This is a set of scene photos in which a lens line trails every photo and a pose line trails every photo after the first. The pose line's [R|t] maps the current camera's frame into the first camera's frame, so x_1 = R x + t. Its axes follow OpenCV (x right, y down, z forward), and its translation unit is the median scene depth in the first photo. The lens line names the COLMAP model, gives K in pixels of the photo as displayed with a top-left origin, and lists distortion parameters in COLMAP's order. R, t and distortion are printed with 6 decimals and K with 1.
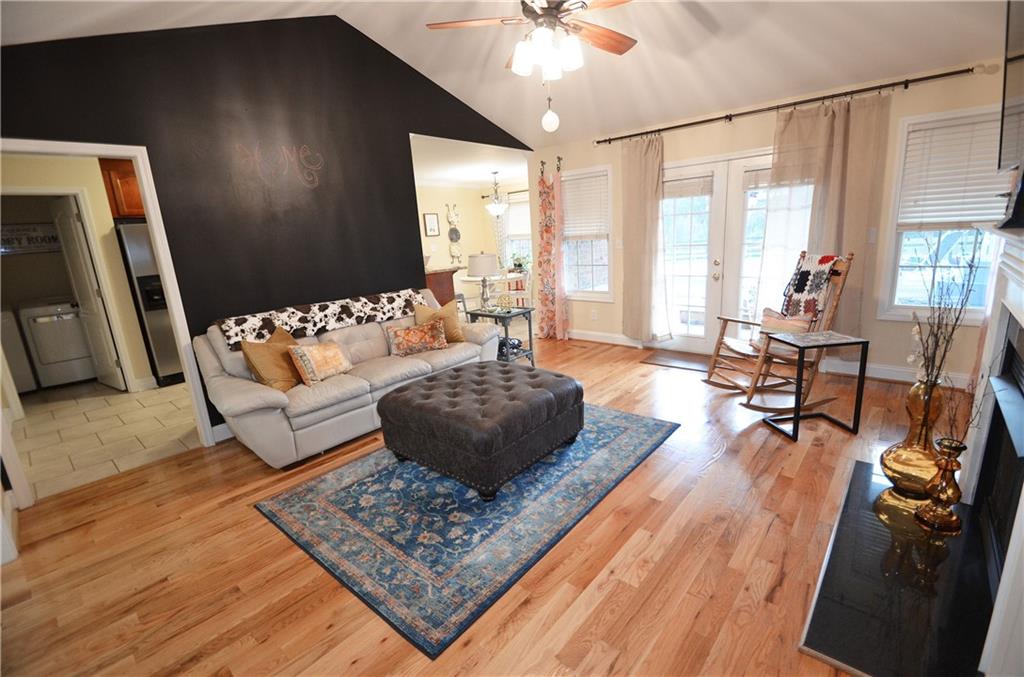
lens RADIAL K [[452.5, 0, 515.4], [0, 452.5, 338.6], [0, 0, 1]] dist [-0.004203, -0.002119]
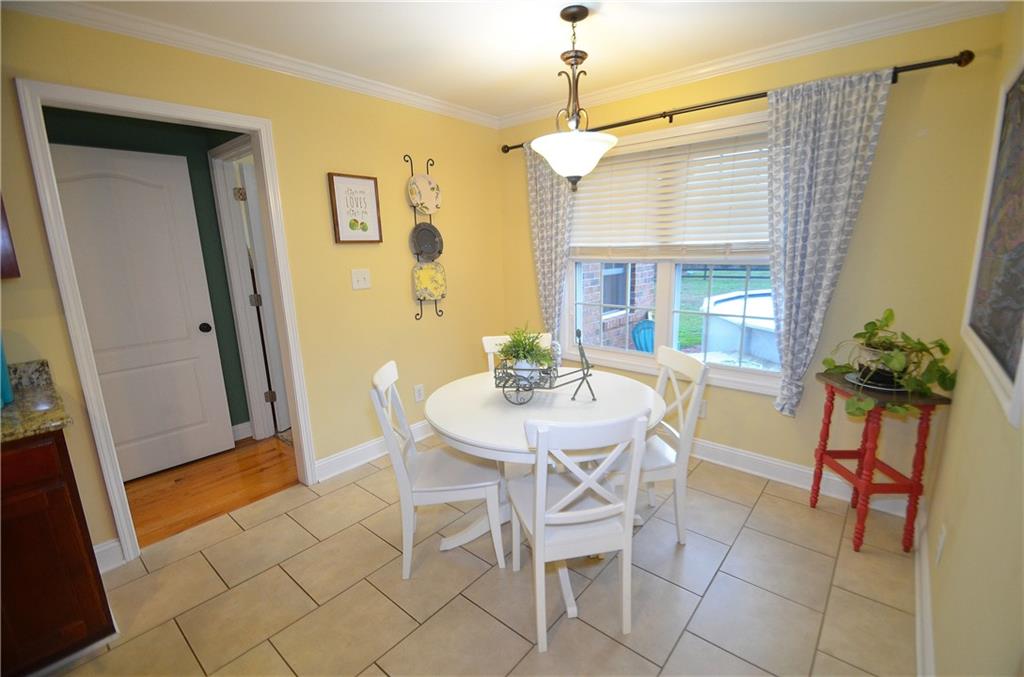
lens RADIAL K [[452.5, 0, 512.4], [0, 452.5, 338.4], [0, 0, 1]] dist [-0.004203, -0.002119]
pose [[0.999342, 0.033541, 0.013781, -0.066487], [-0.033139, 0.999047, -0.028405, -0.140093], [-0.014721, 0.027930, 0.999501, 0.619970]]
